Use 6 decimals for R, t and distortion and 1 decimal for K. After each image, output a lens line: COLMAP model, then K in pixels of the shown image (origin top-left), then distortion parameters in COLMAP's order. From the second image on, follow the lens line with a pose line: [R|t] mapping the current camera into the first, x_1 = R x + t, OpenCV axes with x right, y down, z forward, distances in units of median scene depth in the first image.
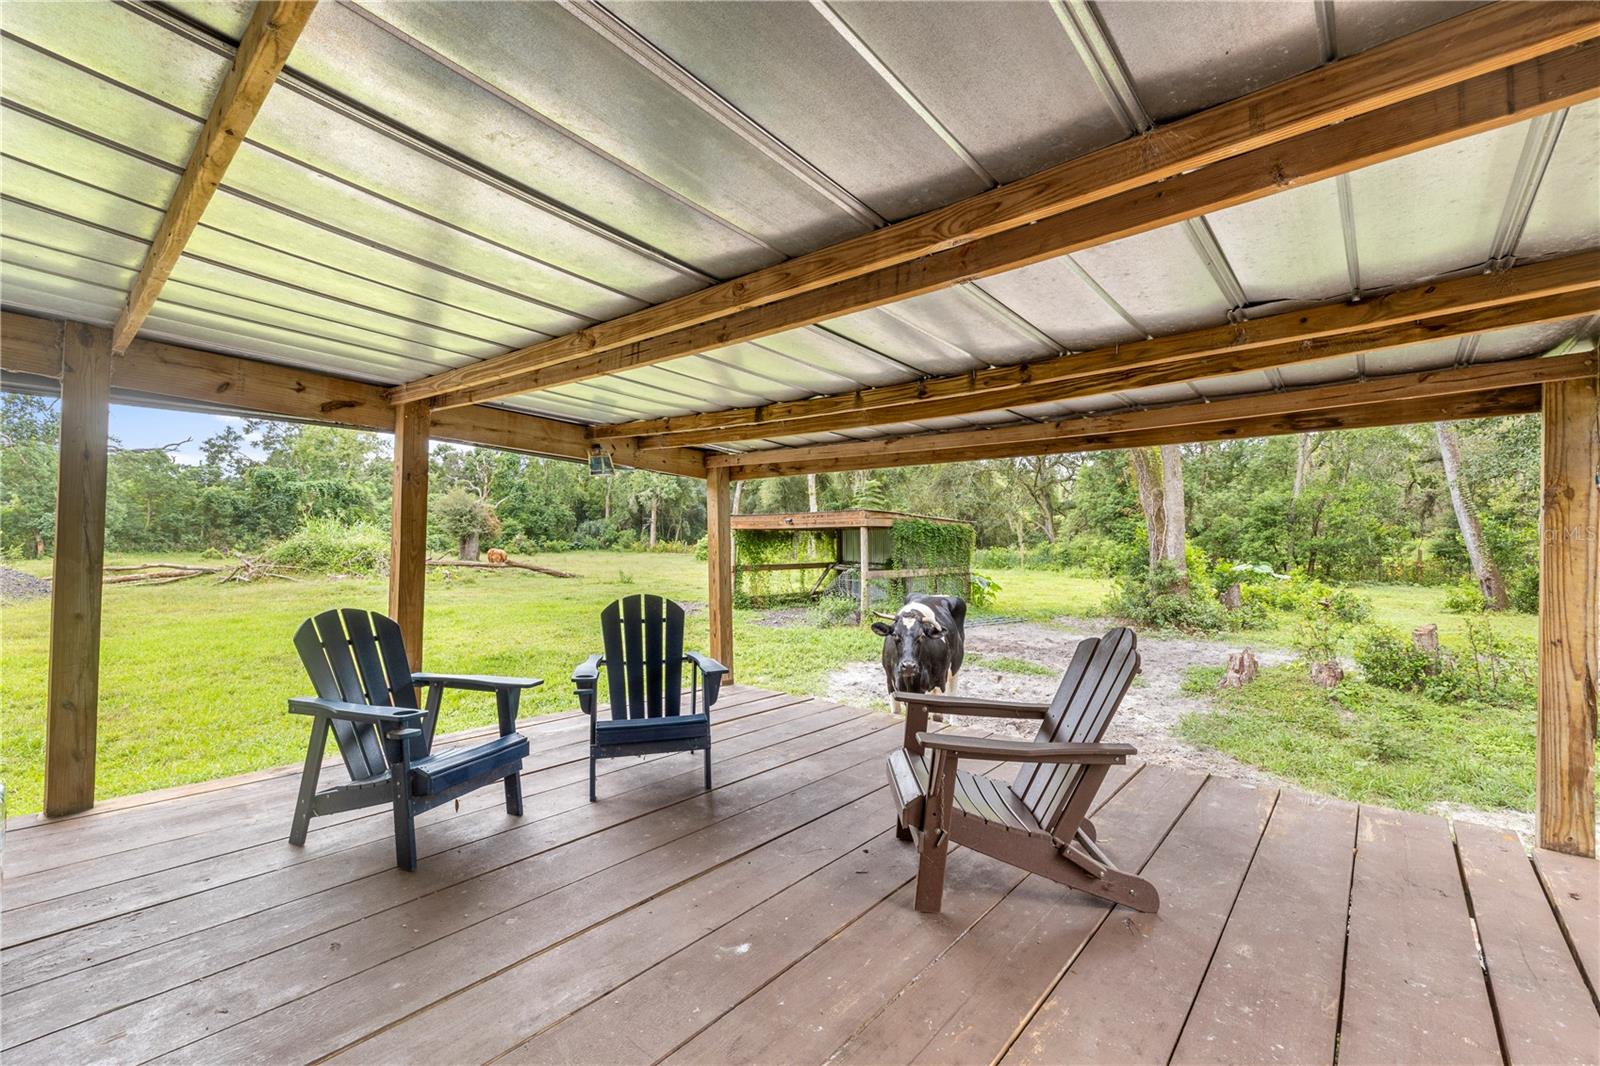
lens RADIAL K [[672.6, 0, 794.6], [0, 672.6, 534.4], [0, 0, 1]] dist [0.003222, 0.000325]
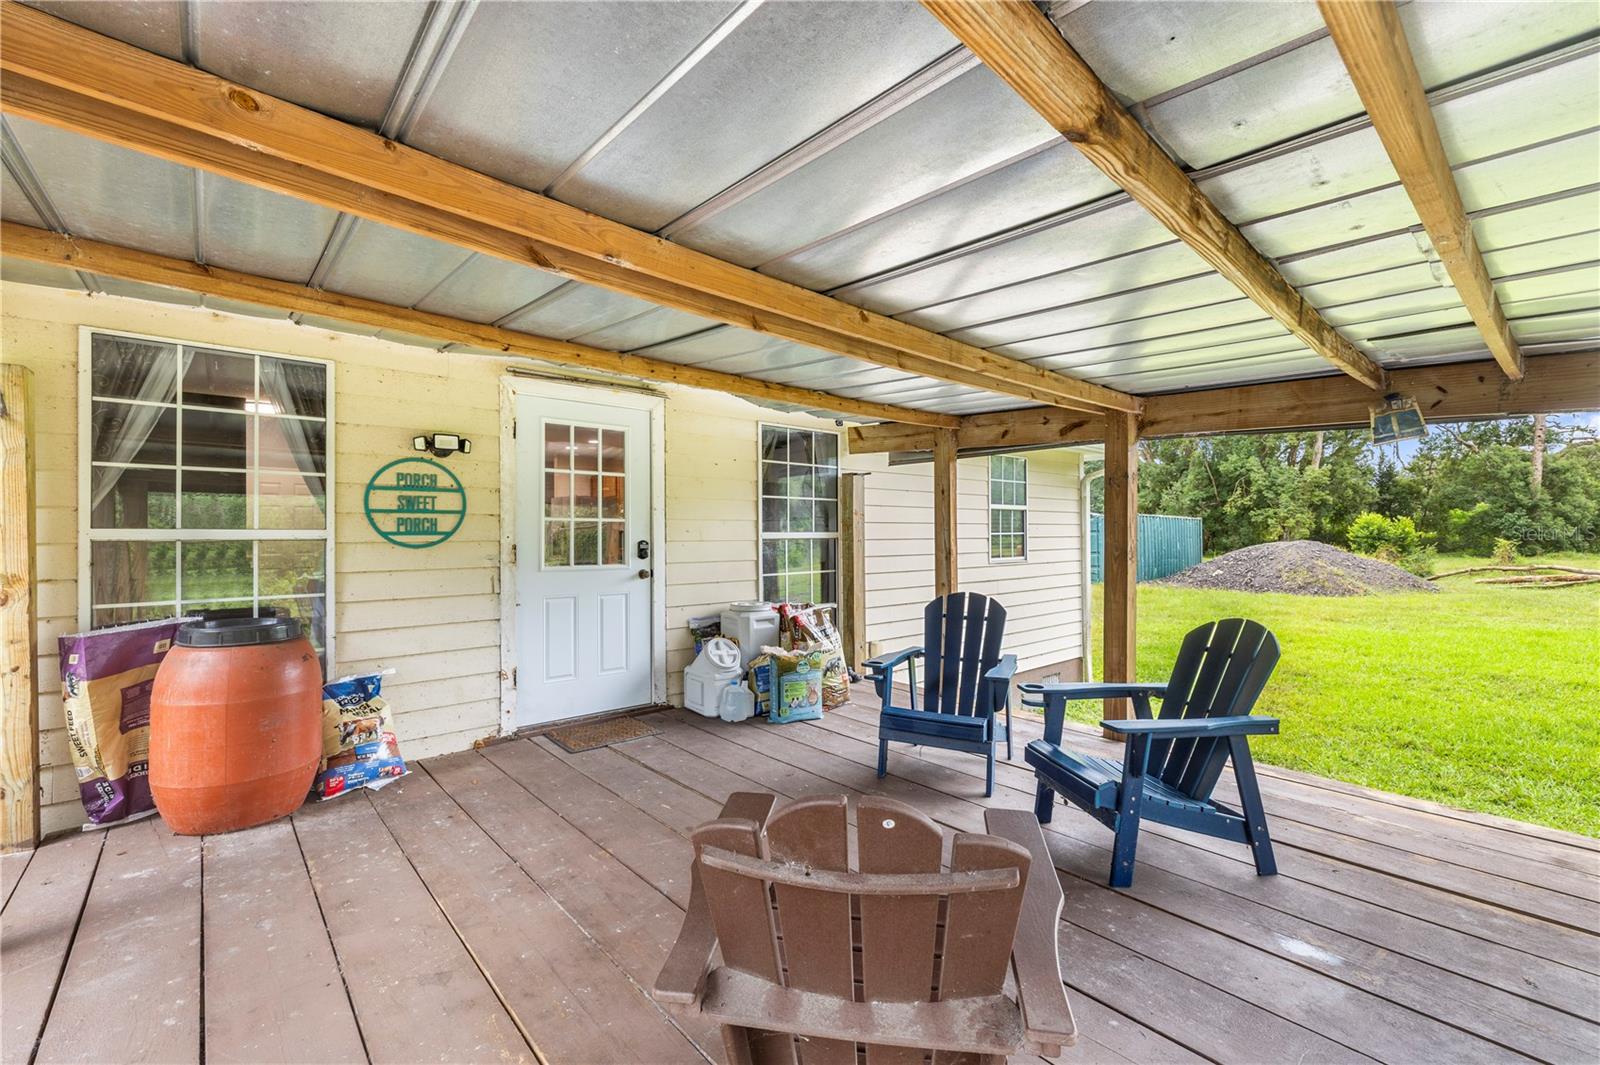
lens RADIAL K [[672.6, 0, 802.6], [0, 672.6, 533.4], [0, 0, 1]] dist [0.003222, 0.000325]
pose [[-0.125191, -0.009282, -0.992089, 0.502308], [0.008736, 0.999907, -0.010458, 0.003484], [0.992094, -0.009976, -0.125098, 0.605164]]
